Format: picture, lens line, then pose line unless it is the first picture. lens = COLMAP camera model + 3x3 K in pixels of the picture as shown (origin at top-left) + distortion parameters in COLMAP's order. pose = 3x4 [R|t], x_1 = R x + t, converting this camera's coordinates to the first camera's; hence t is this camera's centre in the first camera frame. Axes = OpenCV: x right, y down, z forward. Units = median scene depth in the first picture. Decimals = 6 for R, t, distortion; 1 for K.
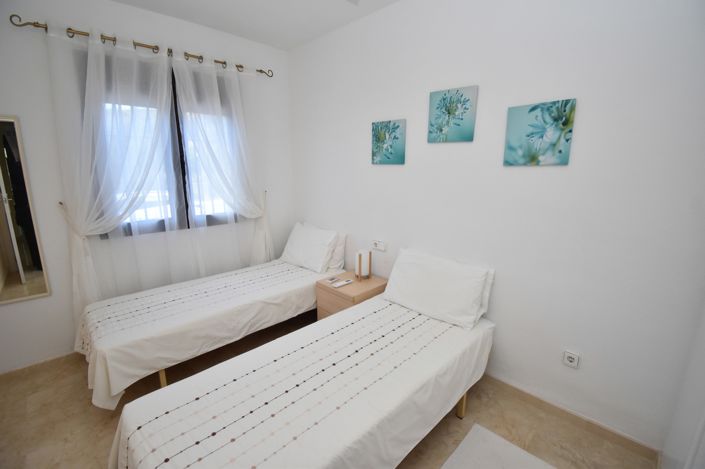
lens RADIAL K [[306.0, 0, 354.8], [0, 306.0, 233.1], [0, 0, 1]] dist [0.011144, -0.020234]
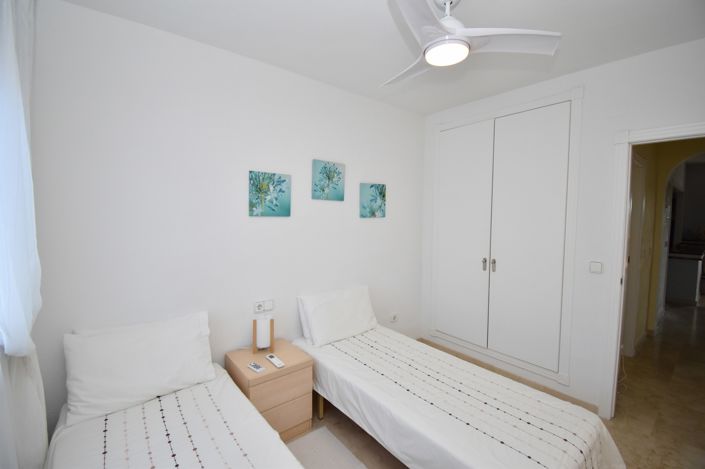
lens RADIAL K [[306.0, 0, 354.8], [0, 306.0, 233.1], [0, 0, 1]] dist [0.011144, -0.020234]
pose [[0.100529, -0.058900, 0.993189, -0.979214], [0.209183, 0.977185, 0.036778, -0.184393], [-0.972696, 0.204061, 0.110556, 0.777784]]
